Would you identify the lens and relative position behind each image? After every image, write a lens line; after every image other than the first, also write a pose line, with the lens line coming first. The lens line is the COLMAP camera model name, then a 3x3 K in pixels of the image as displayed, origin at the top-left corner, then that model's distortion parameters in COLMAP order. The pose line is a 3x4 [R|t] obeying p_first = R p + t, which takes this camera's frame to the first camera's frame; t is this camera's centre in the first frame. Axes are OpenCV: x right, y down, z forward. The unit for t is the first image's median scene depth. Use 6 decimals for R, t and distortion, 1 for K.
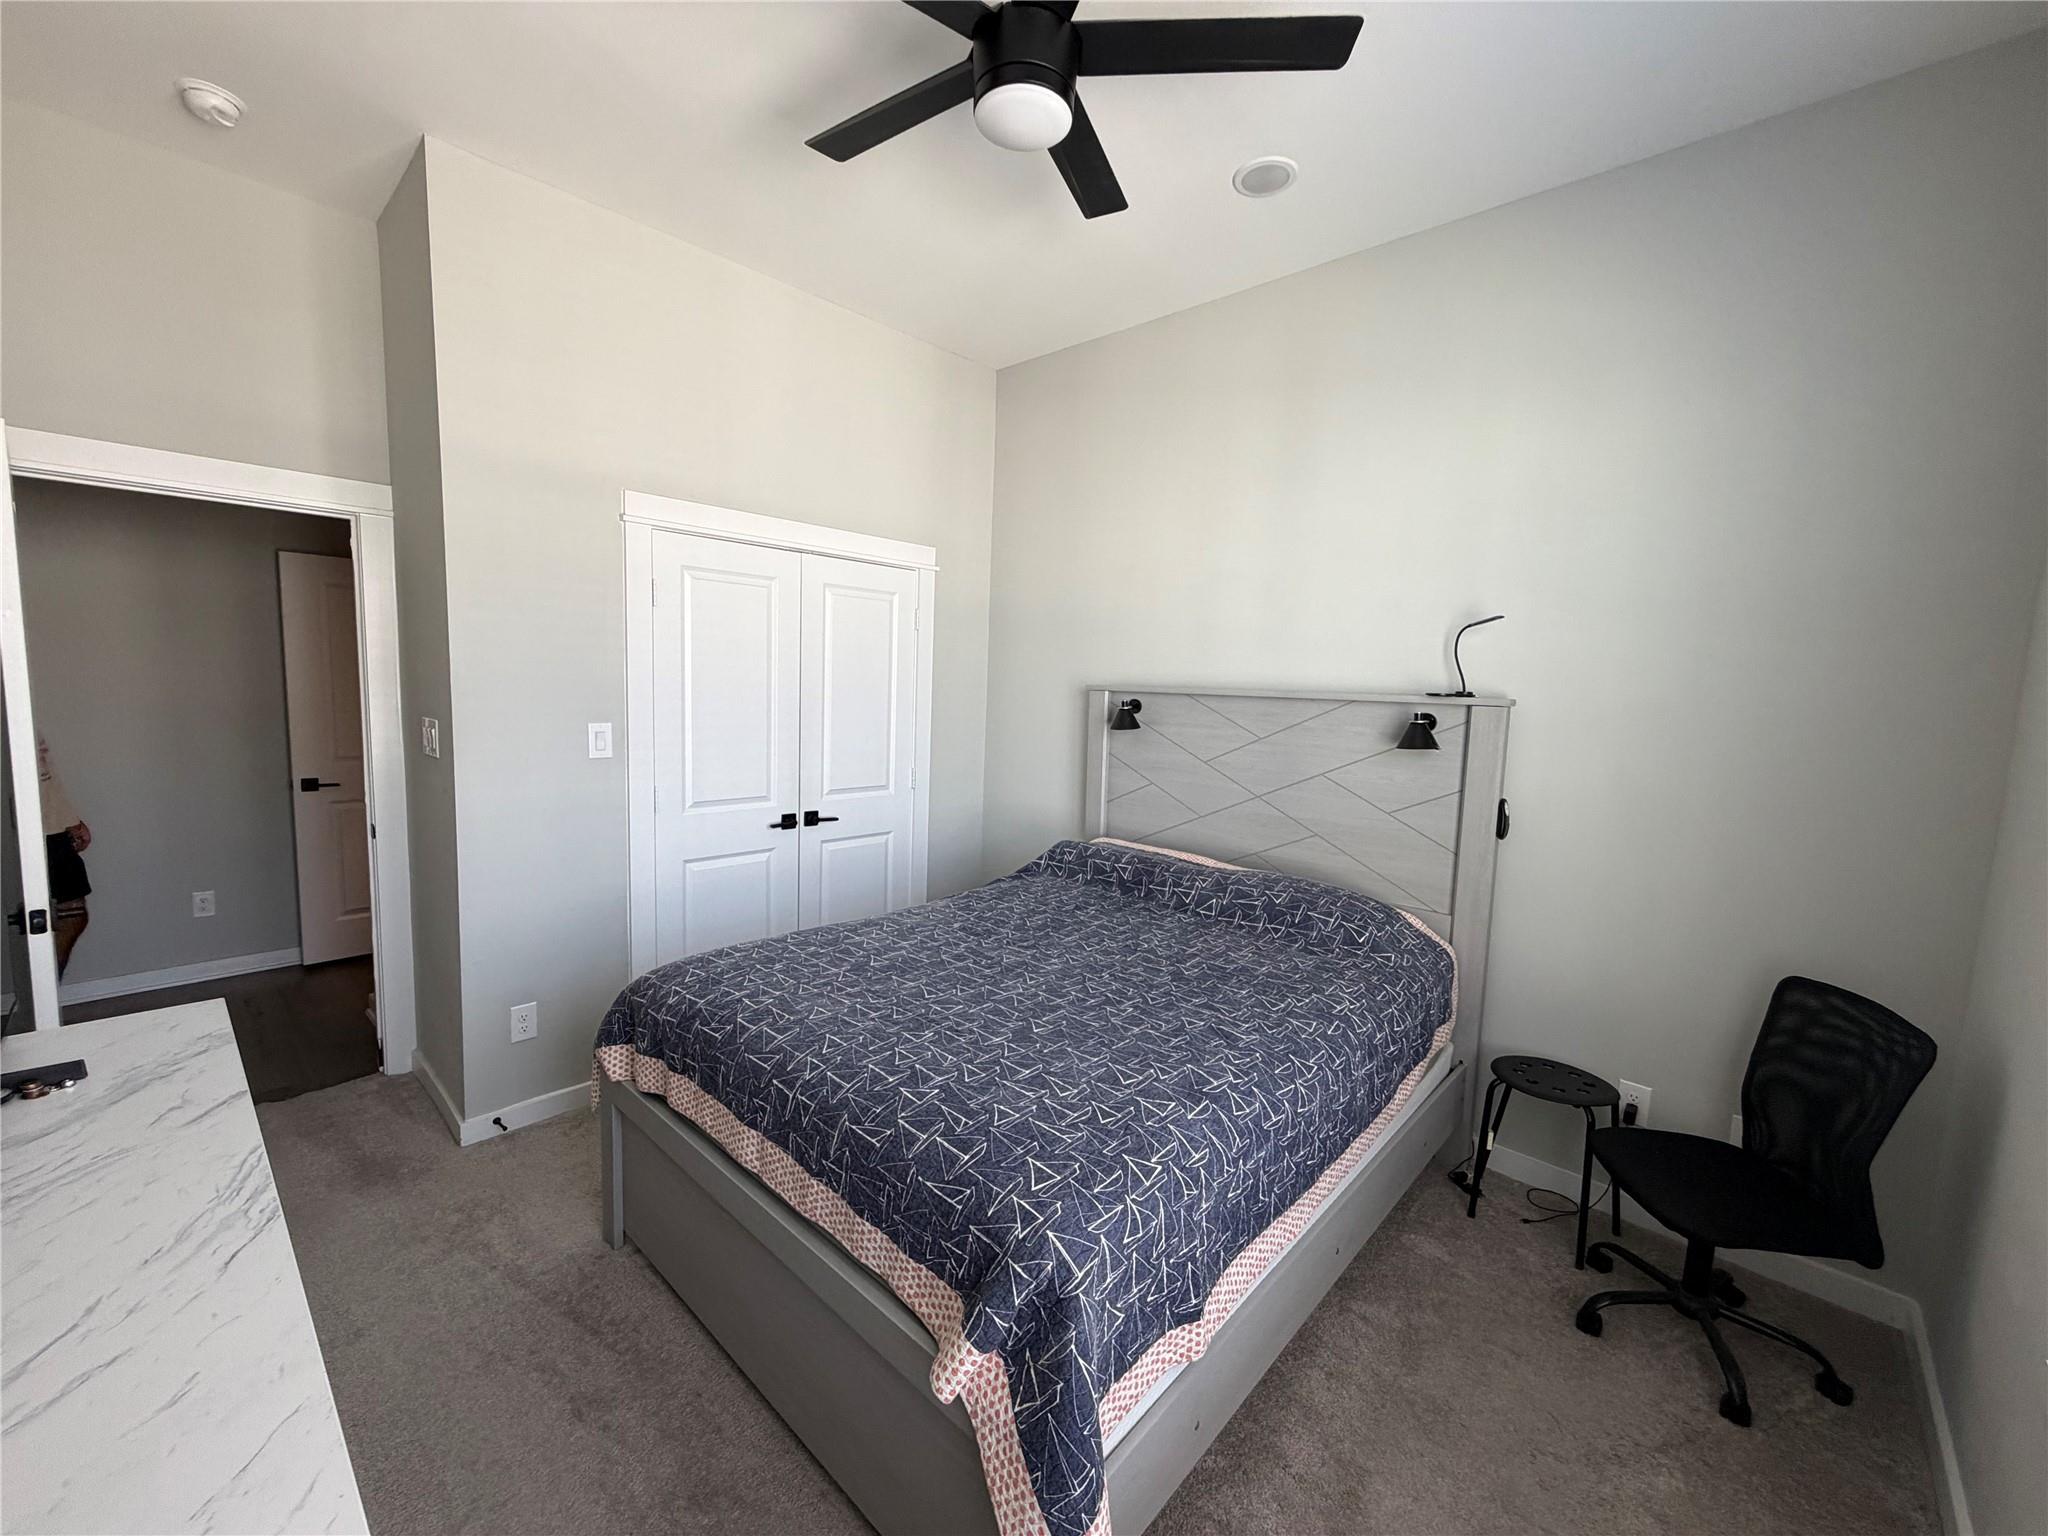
lens RADIAL K [[818.4, 0, 1027.8], [0, 818.4, 762.7], [0, 0, 1]] dist [0.008088, -0.000043]
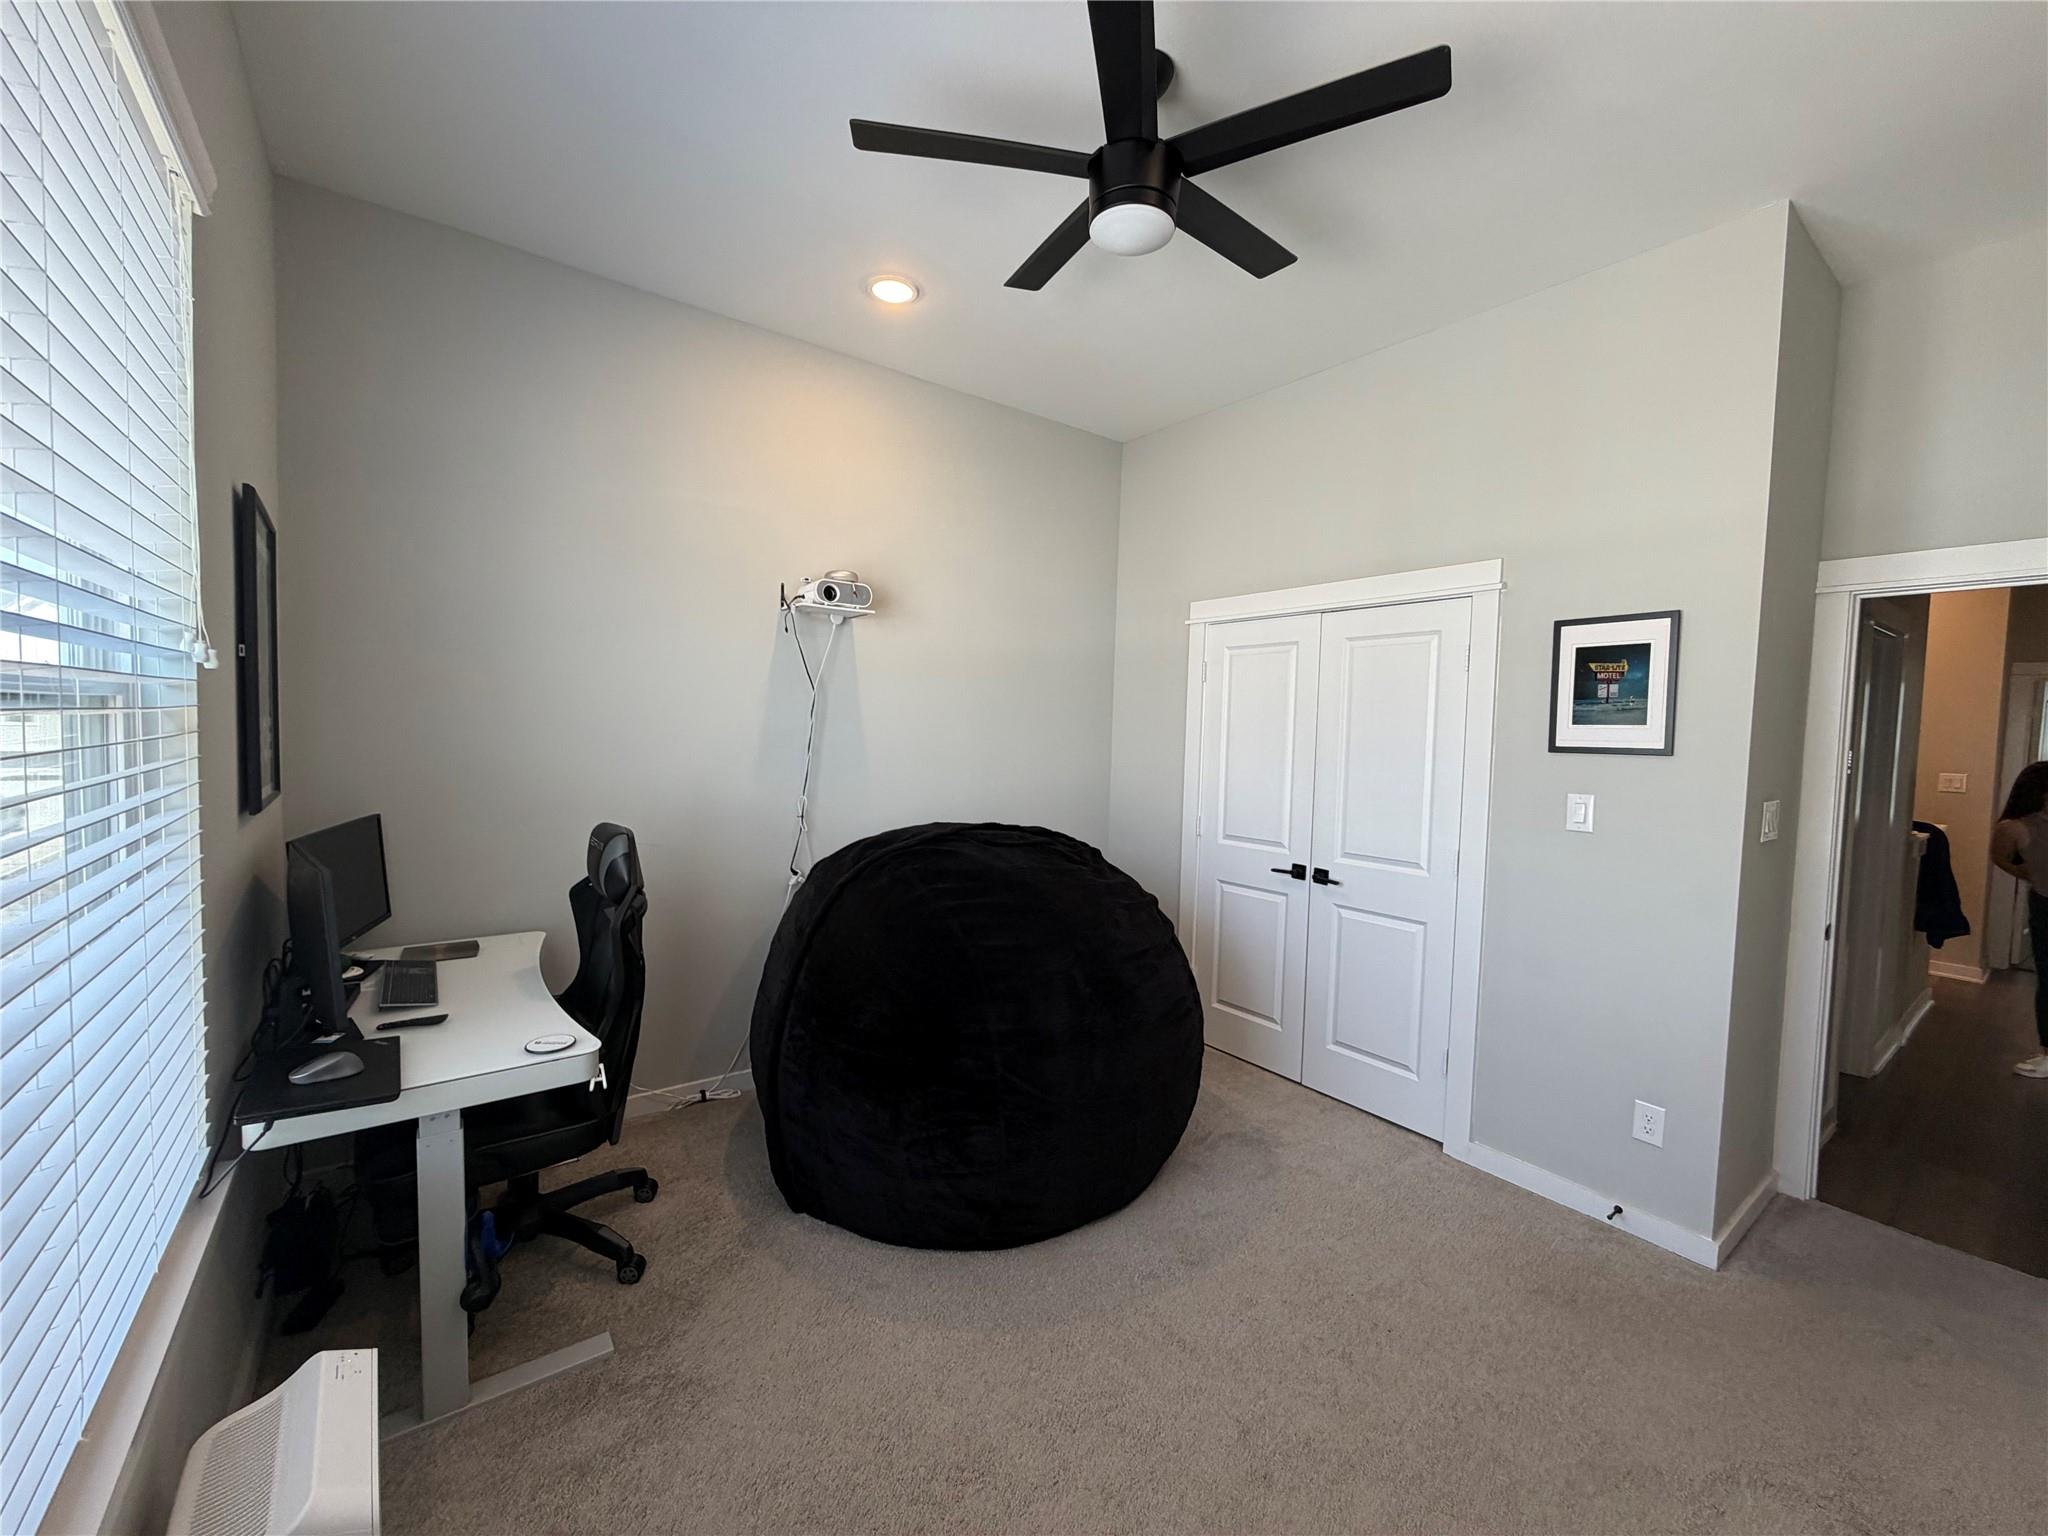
lens RADIAL K [[818.4, 0, 1026.0], [0, 818.4, 763.0], [0, 0, 1]] dist [0.008088, -0.000043]
pose [[-0.179033, 0.015388, -0.983723, 0.785026], [-0.121957, 0.991819, 0.037710, -0.062073], [0.976255, 0.126723, -0.175691, 0.821463]]
